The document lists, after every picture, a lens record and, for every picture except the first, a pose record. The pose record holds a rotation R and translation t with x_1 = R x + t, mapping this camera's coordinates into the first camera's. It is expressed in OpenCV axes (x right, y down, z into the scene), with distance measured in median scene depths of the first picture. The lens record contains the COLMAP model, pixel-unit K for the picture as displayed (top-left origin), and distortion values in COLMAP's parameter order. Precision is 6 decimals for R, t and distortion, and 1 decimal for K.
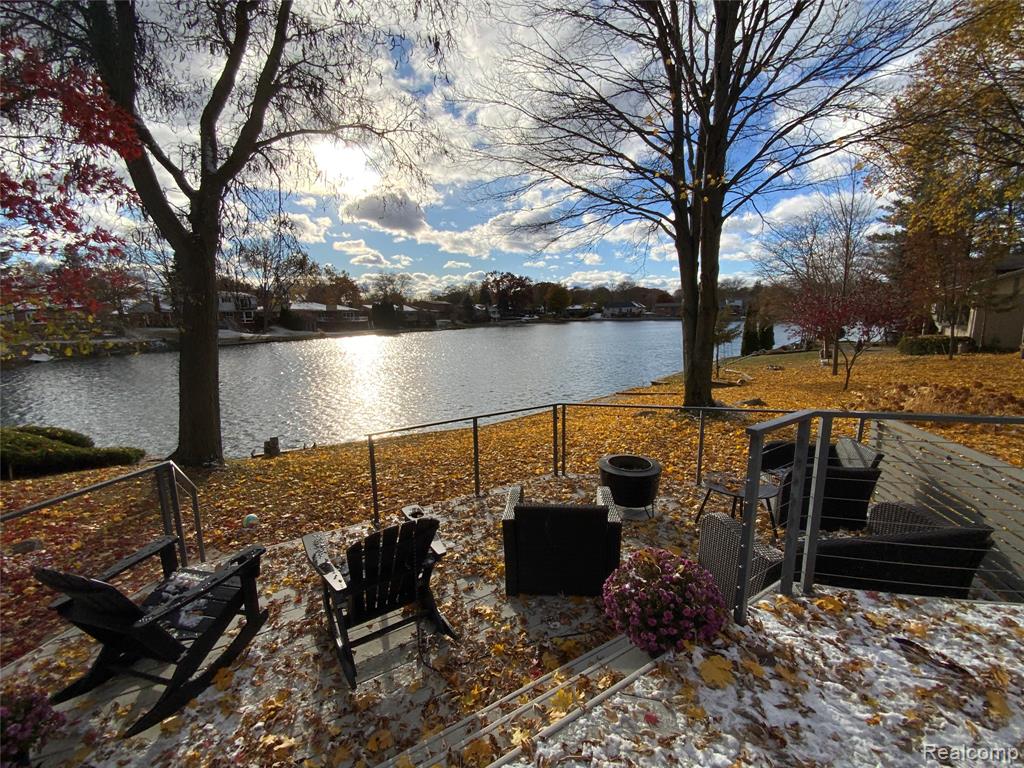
lens RADIAL K [[412.2, 0, 512.0], [0, 412.2, 384.0], [0, 0, 1]] dist [0.042991, -0.029404]
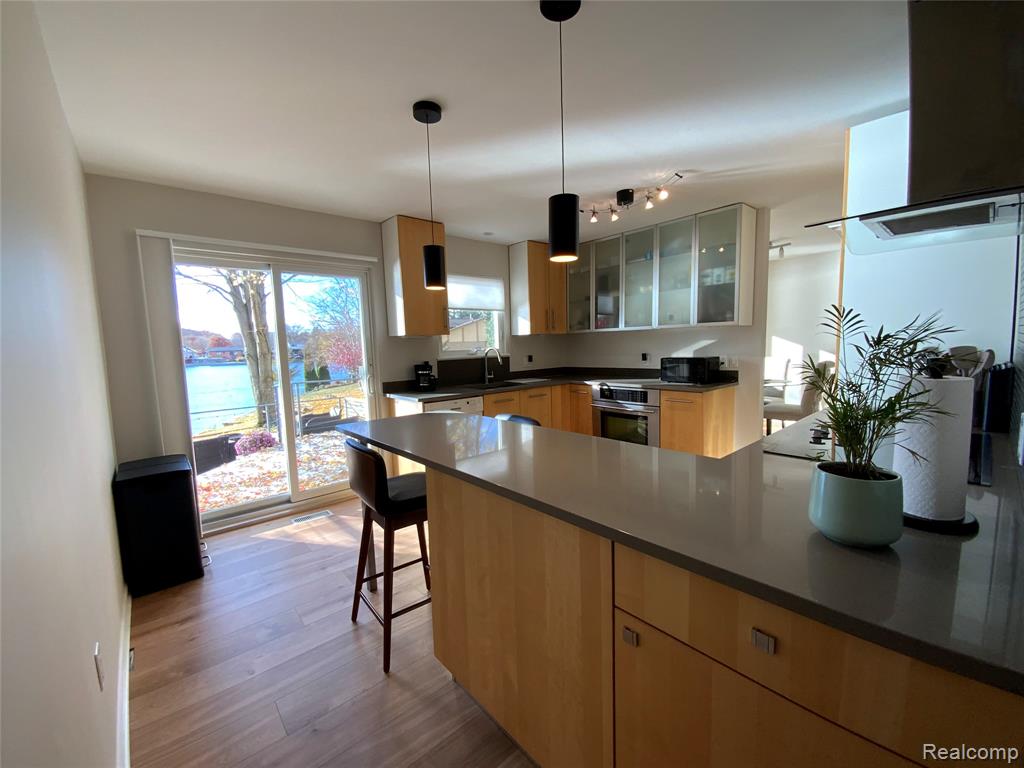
lens RADIAL K [[412.2, 0, 512.0], [0, 412.2, 384.0], [0, 0, 1]] dist [0.042991, -0.029404]
pose [[0.576709, -0.077152, 0.813298, -0.072303], [0.159096, 0.987077, -0.019178, 0.026849], [-0.801308, 0.140453, 0.581531, -0.165019]]
